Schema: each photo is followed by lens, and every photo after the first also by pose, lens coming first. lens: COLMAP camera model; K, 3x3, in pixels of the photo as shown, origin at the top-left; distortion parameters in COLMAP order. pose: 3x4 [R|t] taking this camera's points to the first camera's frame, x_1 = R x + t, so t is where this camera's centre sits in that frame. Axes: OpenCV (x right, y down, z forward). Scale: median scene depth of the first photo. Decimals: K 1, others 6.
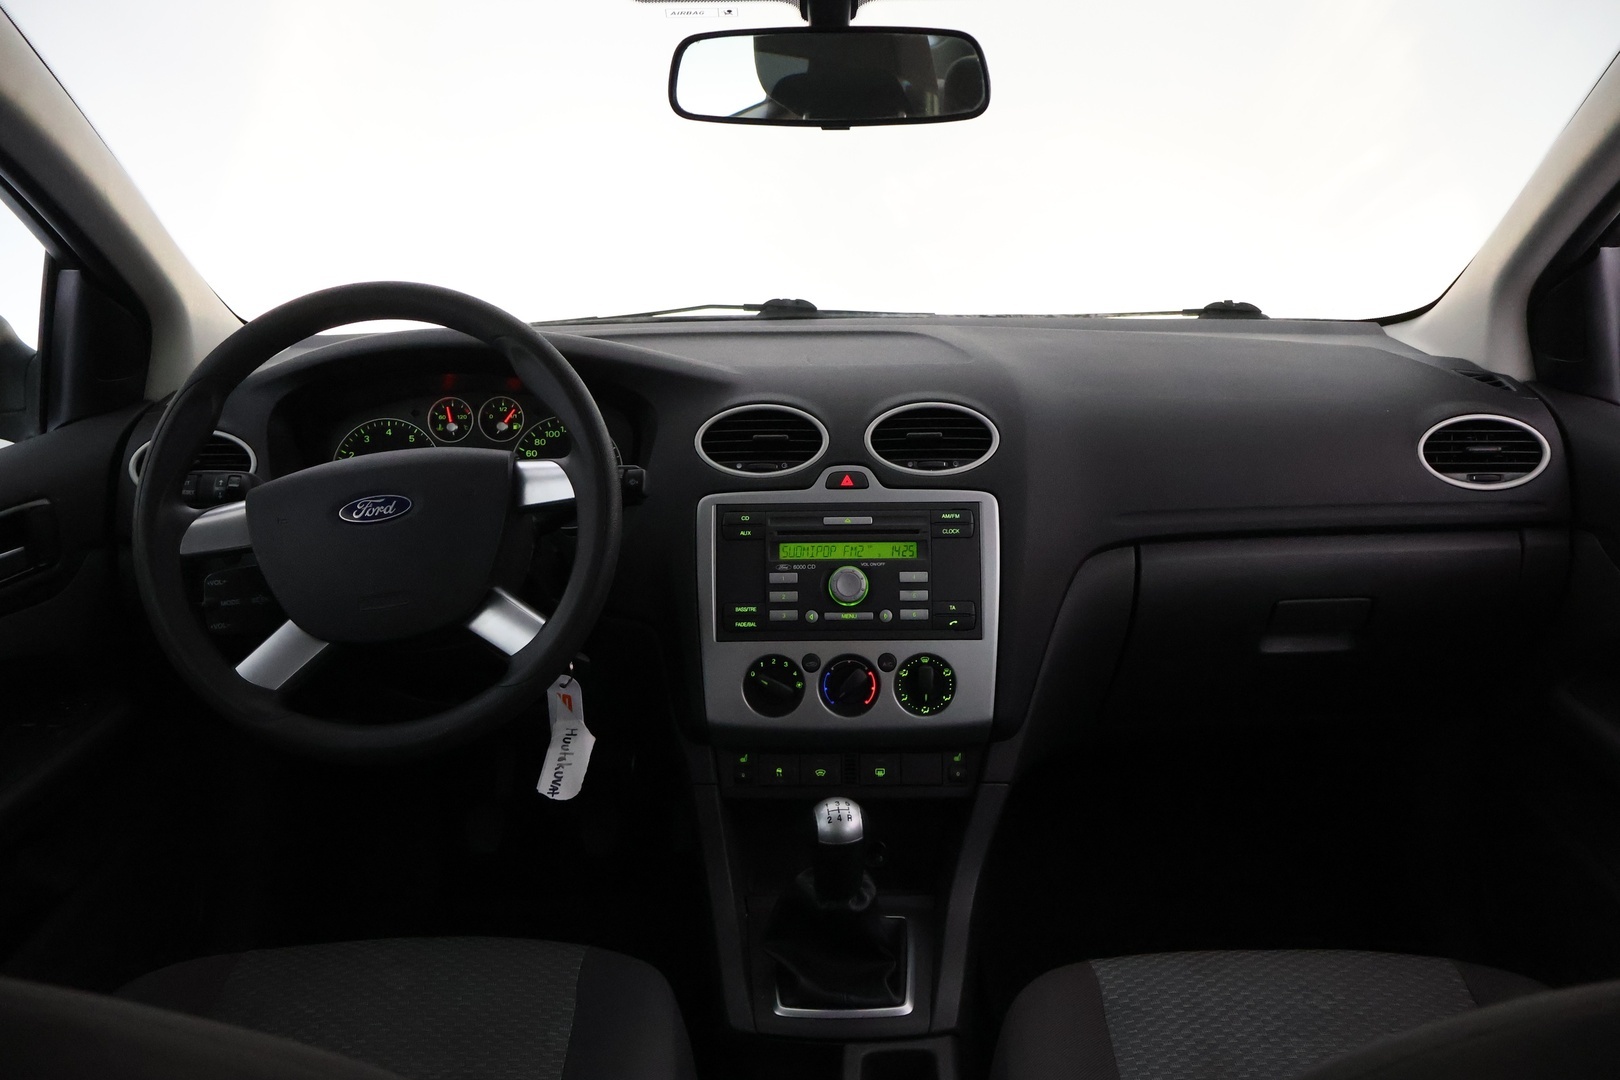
lens RADIAL K [[1363.1, 0, 810.0], [0, 1363.1, 540.0], [0, 0, 1]] dist [-0.008766, -0.001858]
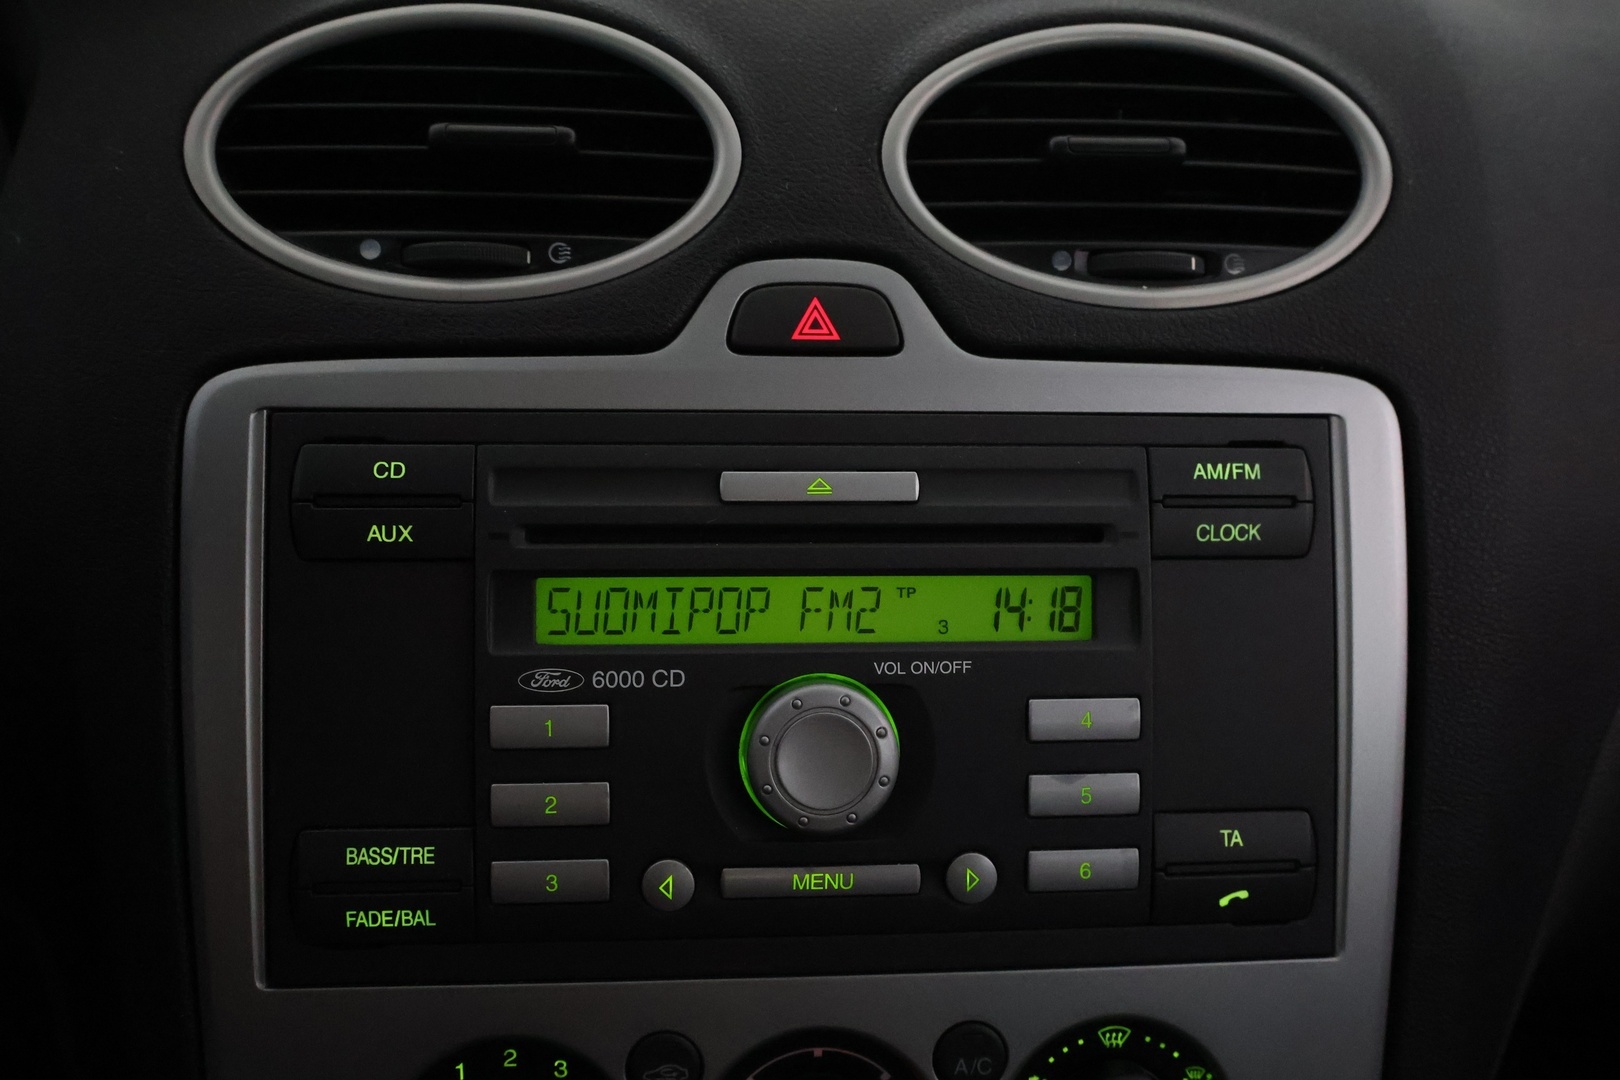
lens RADIAL K [[1517.0, 0, 810.0], [0, 1517.0, 540.0], [0, 0, 1]] dist [0.005932, 0.014324]
pose [[0.993650, 0.005655, 0.112373, -0.004360], [-0.015252, 0.996287, 0.084727, -0.027511], [-0.111477, -0.085903, 0.990047, 0.731781]]
